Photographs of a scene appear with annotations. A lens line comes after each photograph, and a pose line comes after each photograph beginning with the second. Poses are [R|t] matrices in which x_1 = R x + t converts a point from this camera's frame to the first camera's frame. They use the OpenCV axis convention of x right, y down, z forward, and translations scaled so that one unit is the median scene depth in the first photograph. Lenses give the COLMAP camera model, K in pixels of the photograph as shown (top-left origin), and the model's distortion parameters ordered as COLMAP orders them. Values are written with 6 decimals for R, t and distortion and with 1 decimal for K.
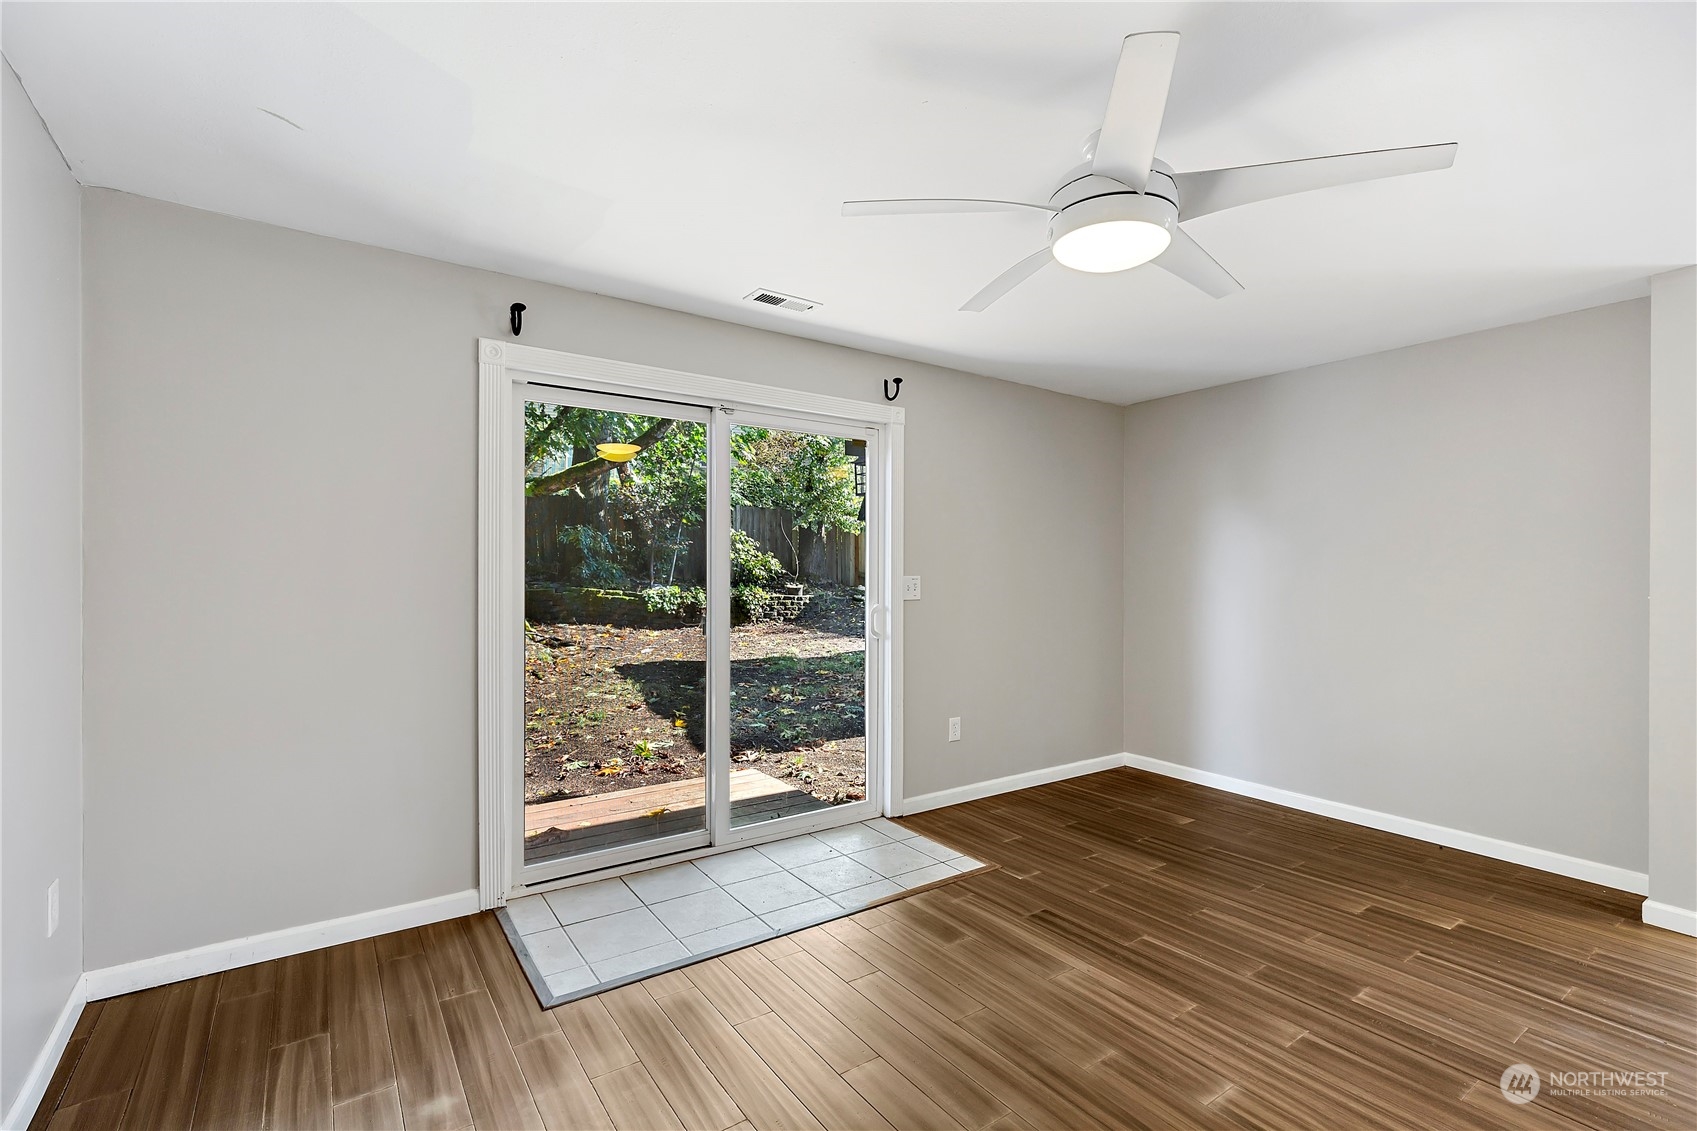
lens RADIAL K [[764.2, 0, 850.7], [0, 764.2, 574.3], [0, 0, 1]] dist [0.007531, -0.000385]
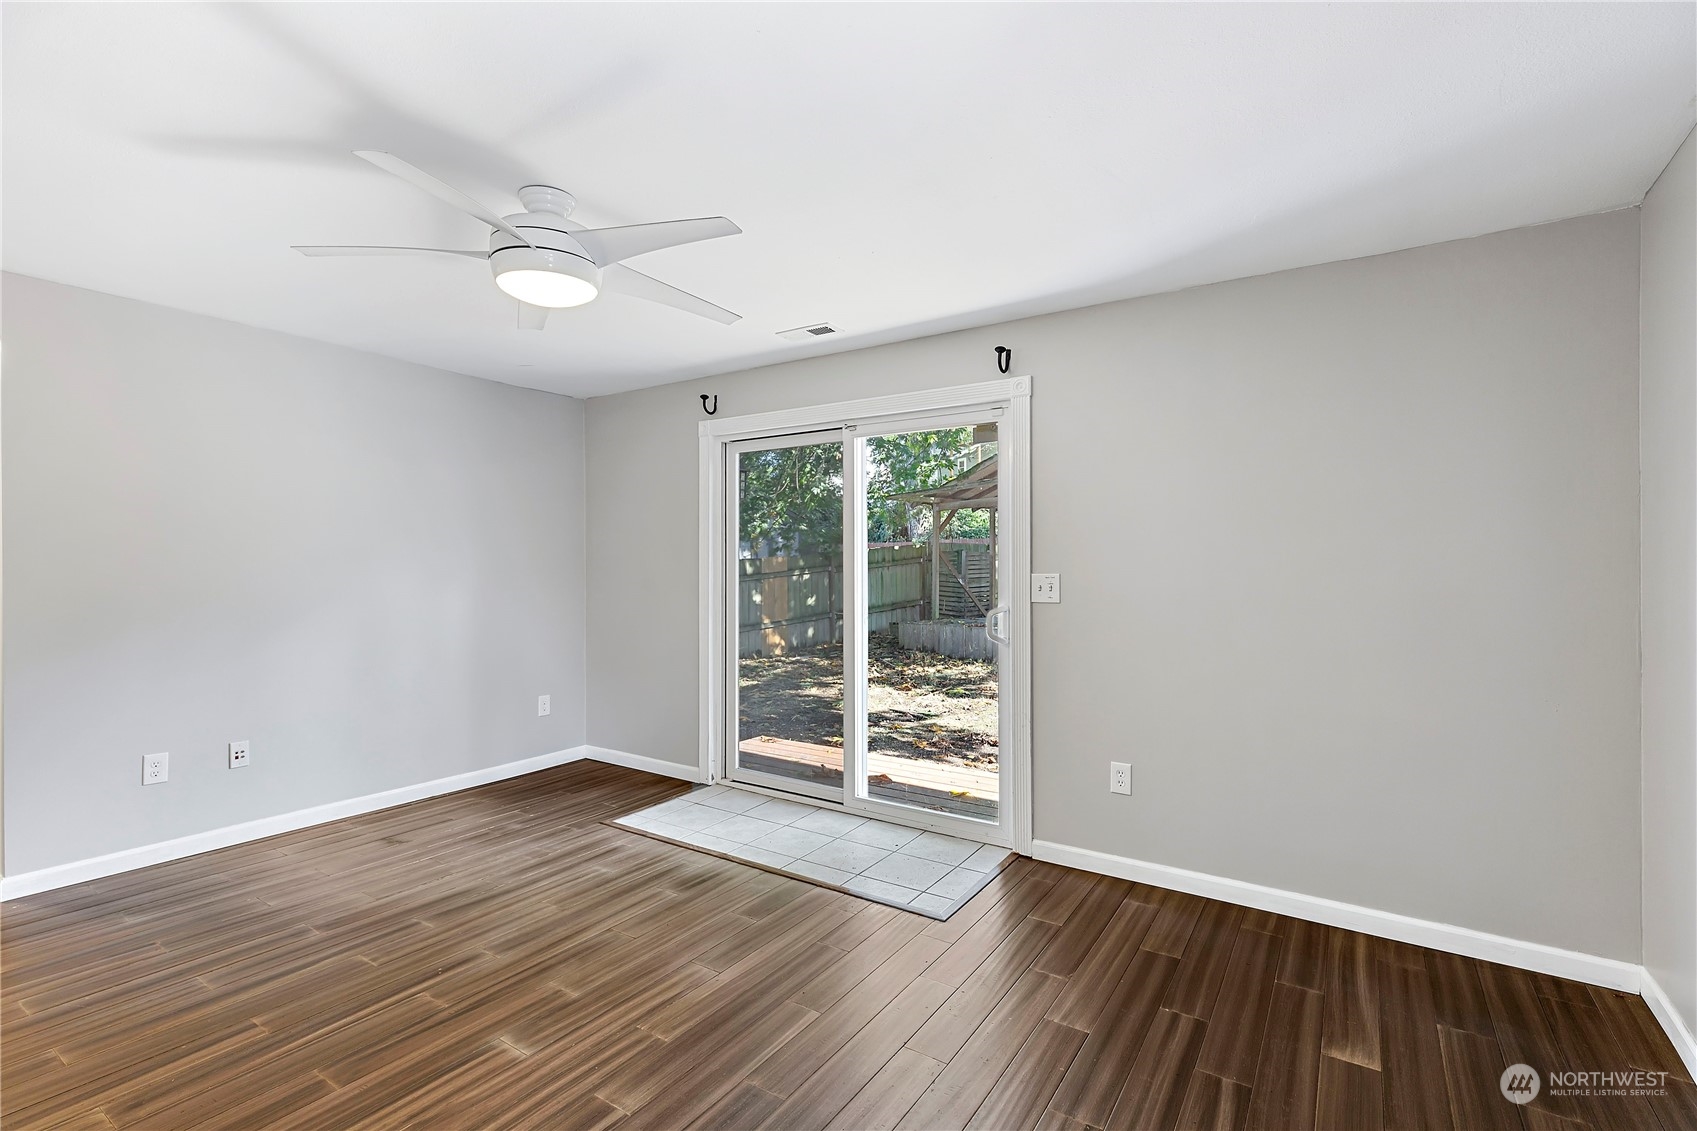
lens RADIAL K [[764.2, 0, 818.2], [0, 764.2, 572.6], [0, 0, 1]] dist [0.007531, -0.000385]
pose [[0.347574, -0.000124, -0.937653, 1.353295], [-0.006030, 0.999979, -0.002367, 0.008089], [0.937633, 0.006476, 0.347565, 0.842191]]
